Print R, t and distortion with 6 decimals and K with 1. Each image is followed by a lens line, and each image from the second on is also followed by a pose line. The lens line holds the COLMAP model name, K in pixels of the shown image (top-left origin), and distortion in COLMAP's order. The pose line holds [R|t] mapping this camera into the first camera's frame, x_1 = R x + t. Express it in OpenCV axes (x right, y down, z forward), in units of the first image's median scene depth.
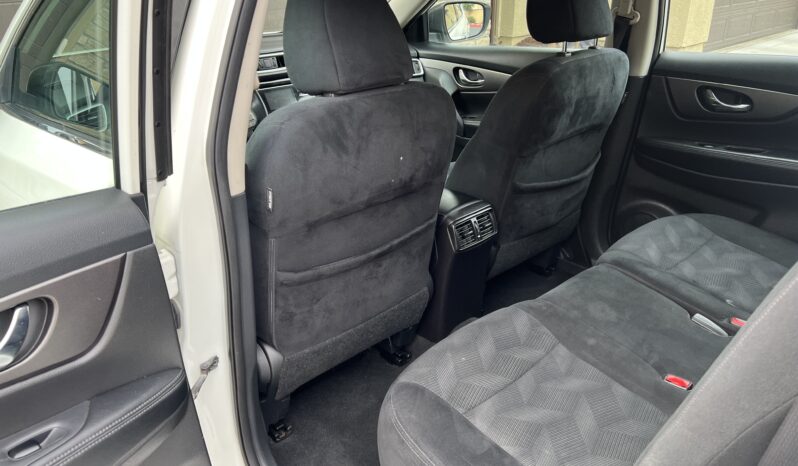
lens RADIAL K [[595.0, 0, 403.4], [0, 595.0, 236.1], [0, 0, 1]] dist [0.091926, -0.147304]
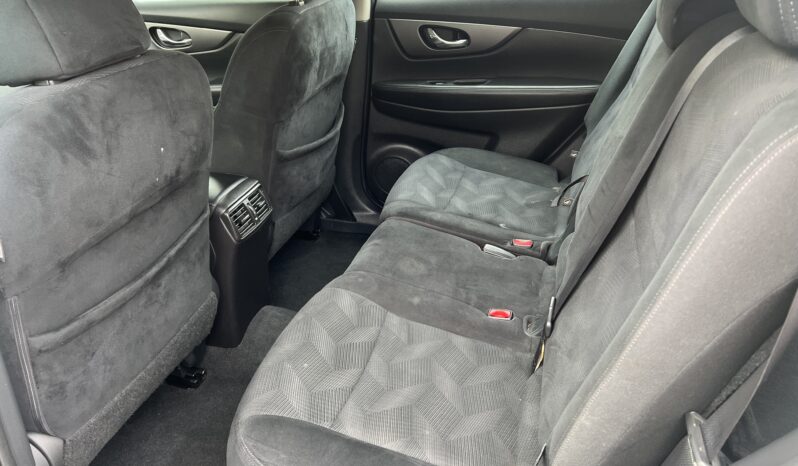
lens RADIAL K [[595.0, 0, 403.4], [0, 595.0, 236.1], [0, 0, 1]] dist [0.091926, -0.147304]
pose [[0.865195, -0.245140, 0.437430, -0.094821], [0.211794, 0.969373, 0.124337, -0.047085], [-0.454512, -0.014930, 0.890615, 0.132392]]
